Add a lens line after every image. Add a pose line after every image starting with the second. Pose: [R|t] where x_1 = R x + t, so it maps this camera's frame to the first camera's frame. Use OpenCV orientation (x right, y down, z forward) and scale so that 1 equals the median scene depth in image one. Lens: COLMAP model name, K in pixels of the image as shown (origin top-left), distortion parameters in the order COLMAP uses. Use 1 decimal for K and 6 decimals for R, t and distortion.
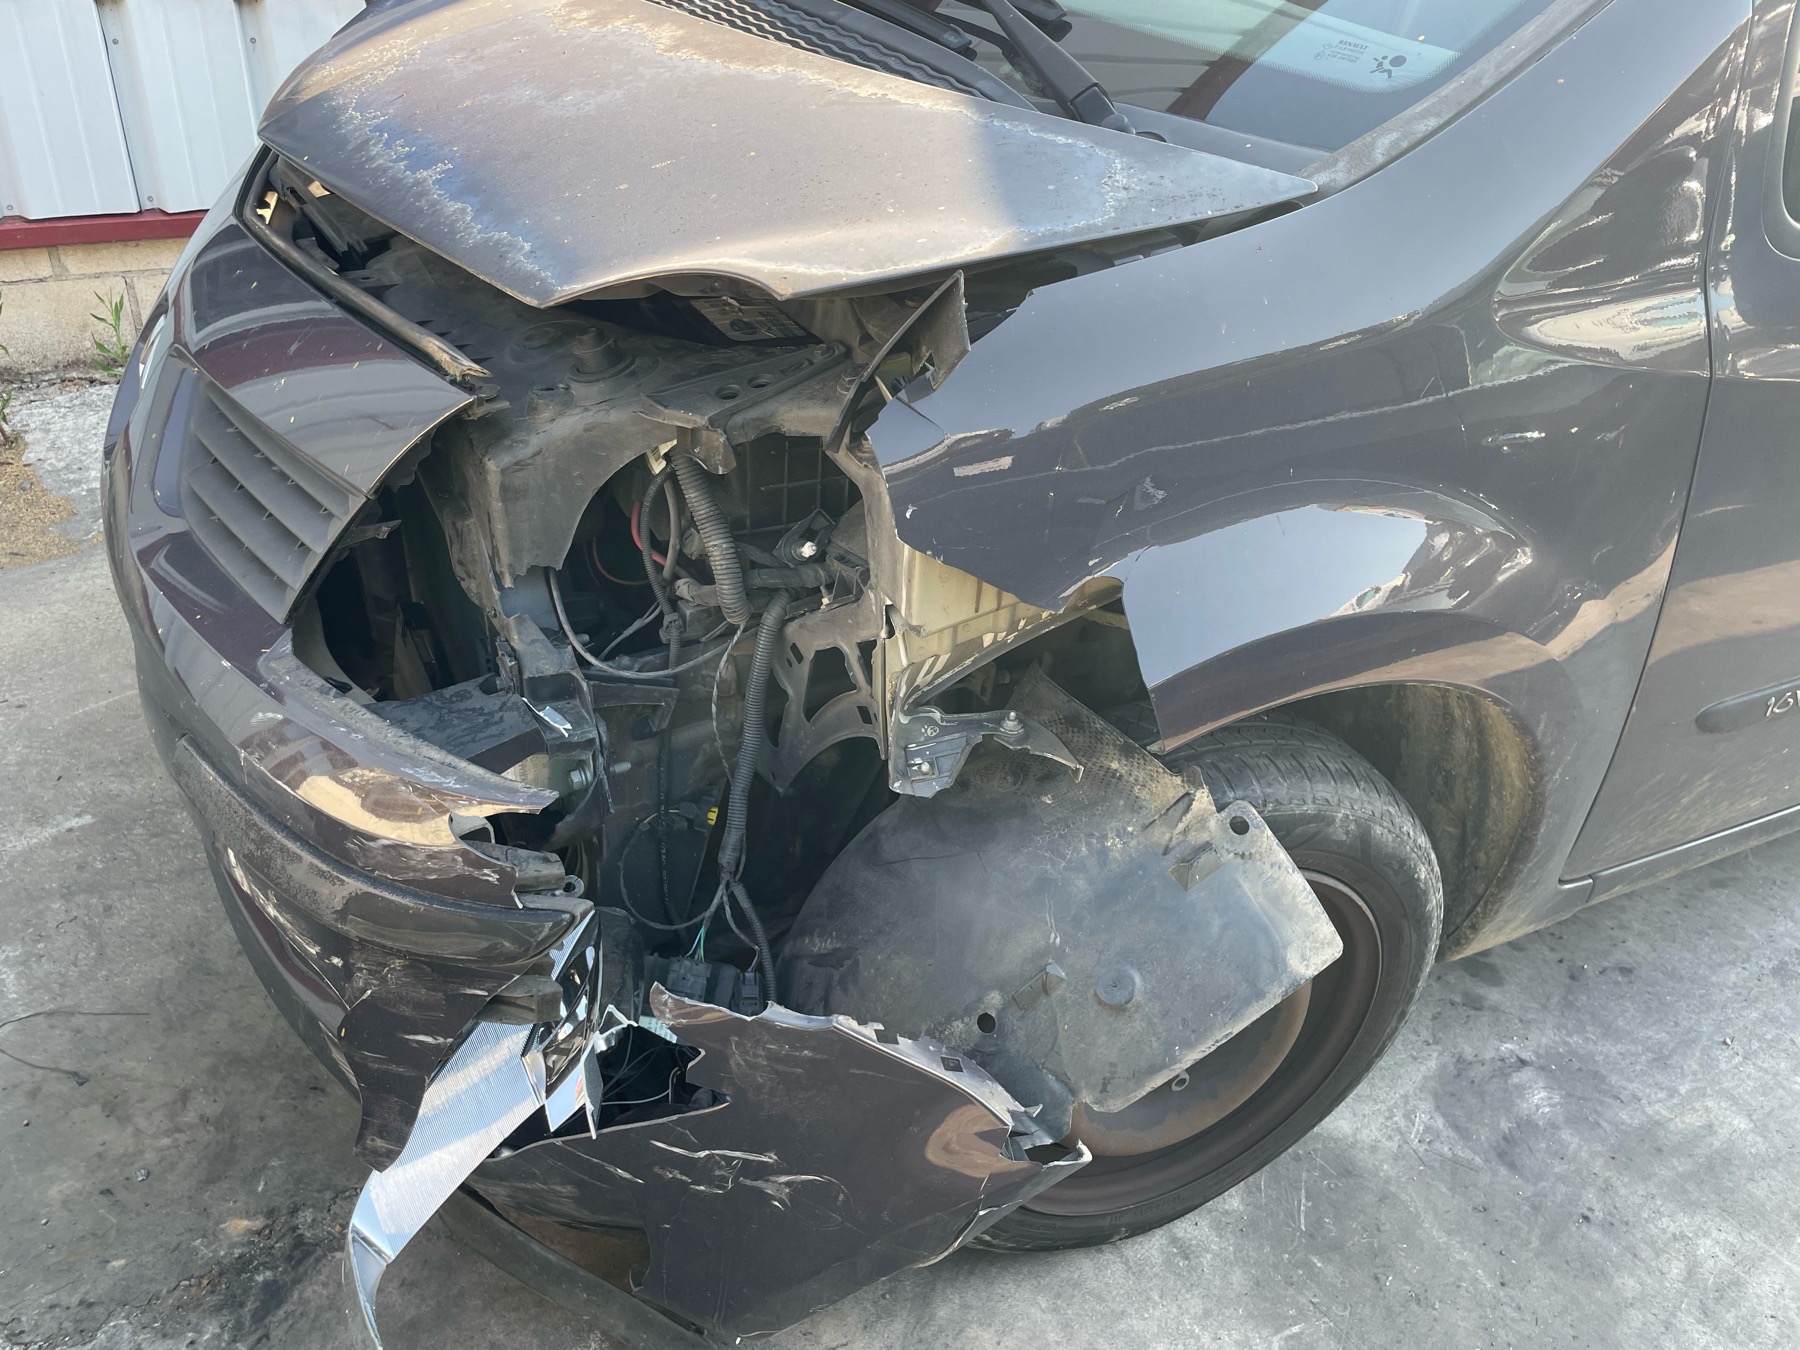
lens RADIAL K [[1376.1, 0, 903.6], [0, 1376.1, 689.0], [0, 0, 1]] dist [0.078100, -0.106078]
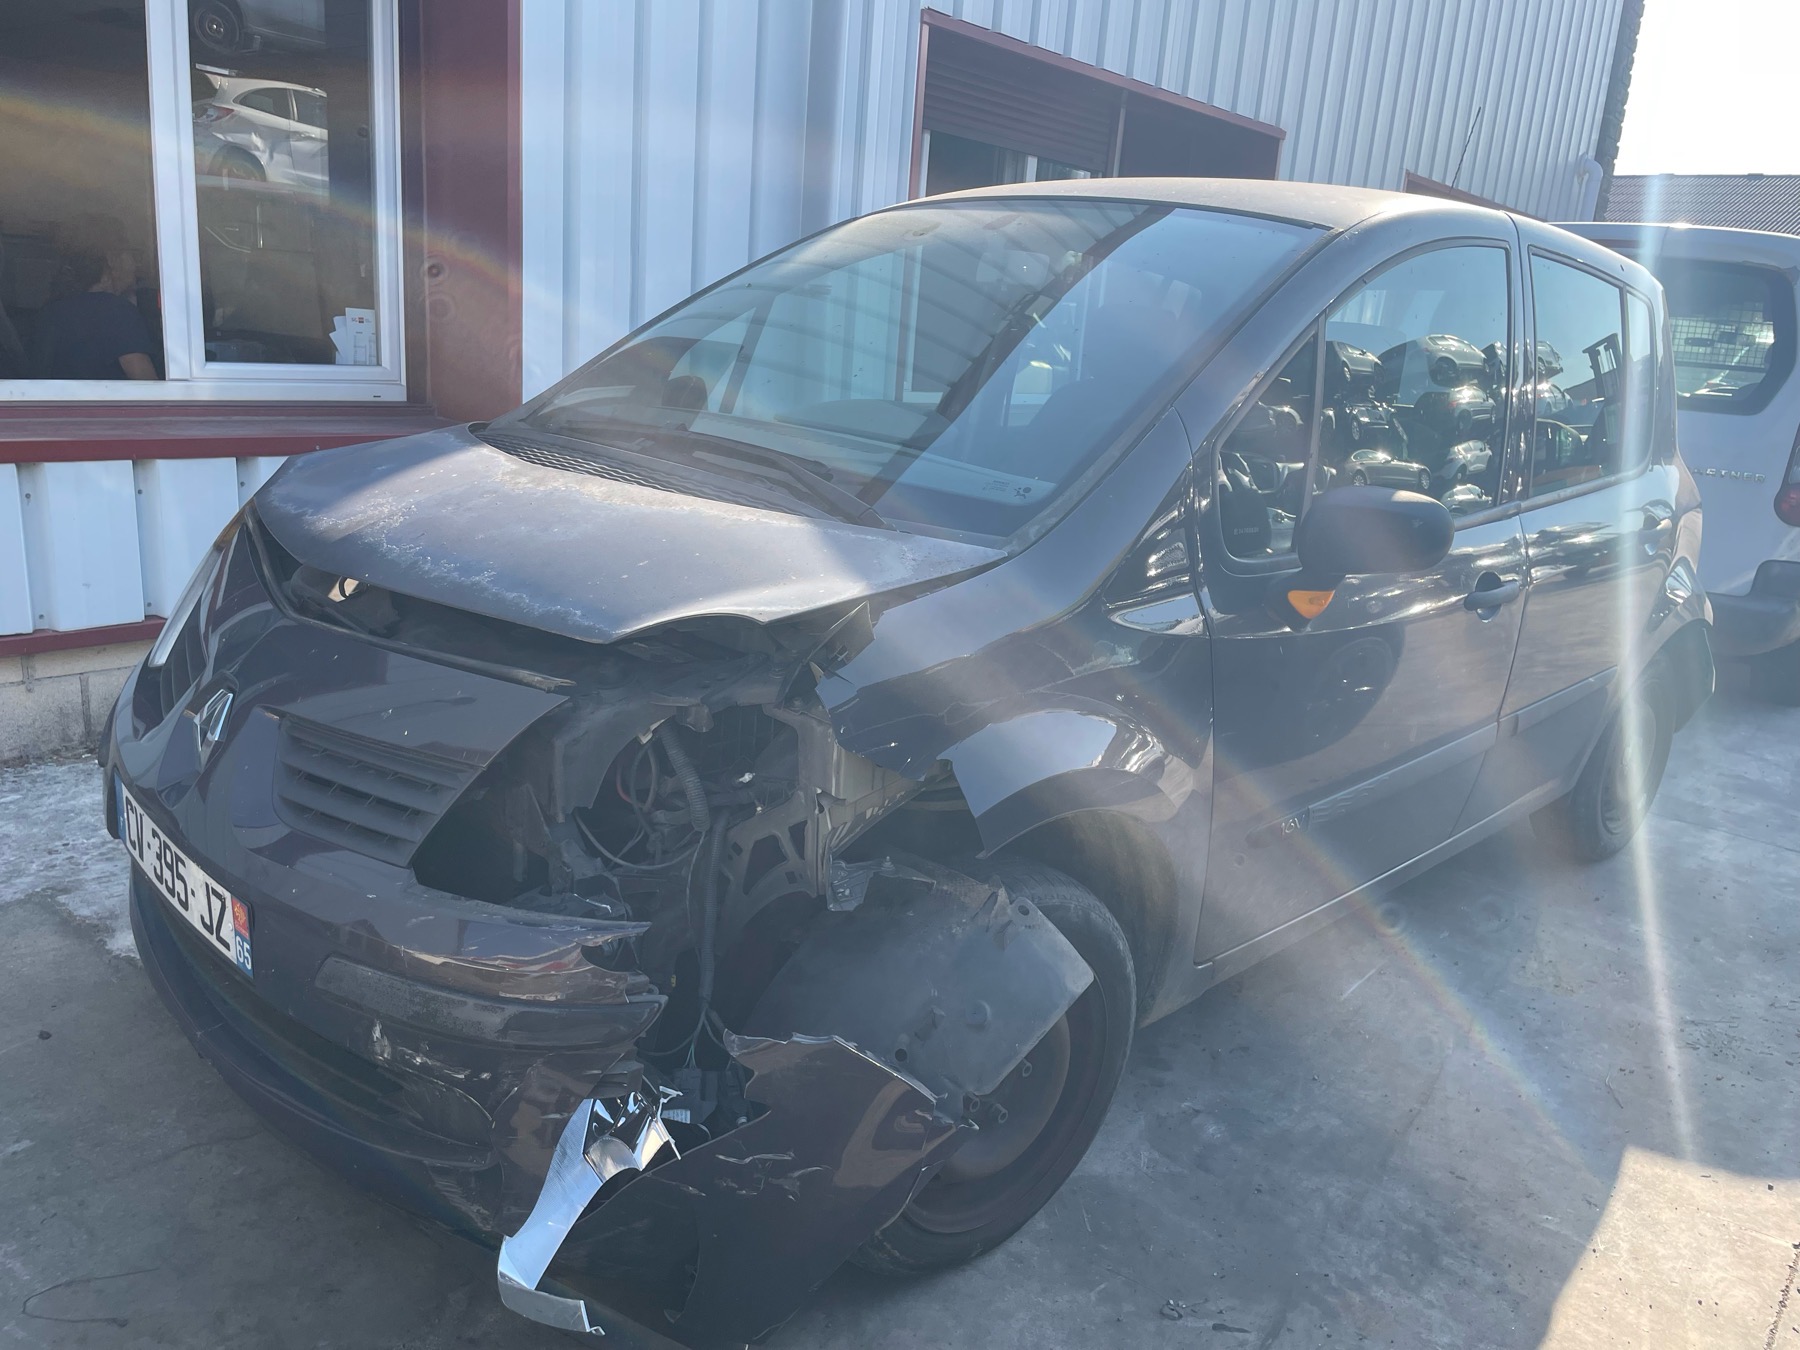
lens RADIAL K [[1376.1, 0, 905.4], [0, 1376.1, 668.6], [0, 0, 1]] dist [0.078100, -0.106078]
pose [[0.948930, -0.082392, 0.304540, -0.379595], [0.163211, 0.954291, -0.250379, 0.214964], [-0.269990, 0.287297, 0.919003, -0.584534]]
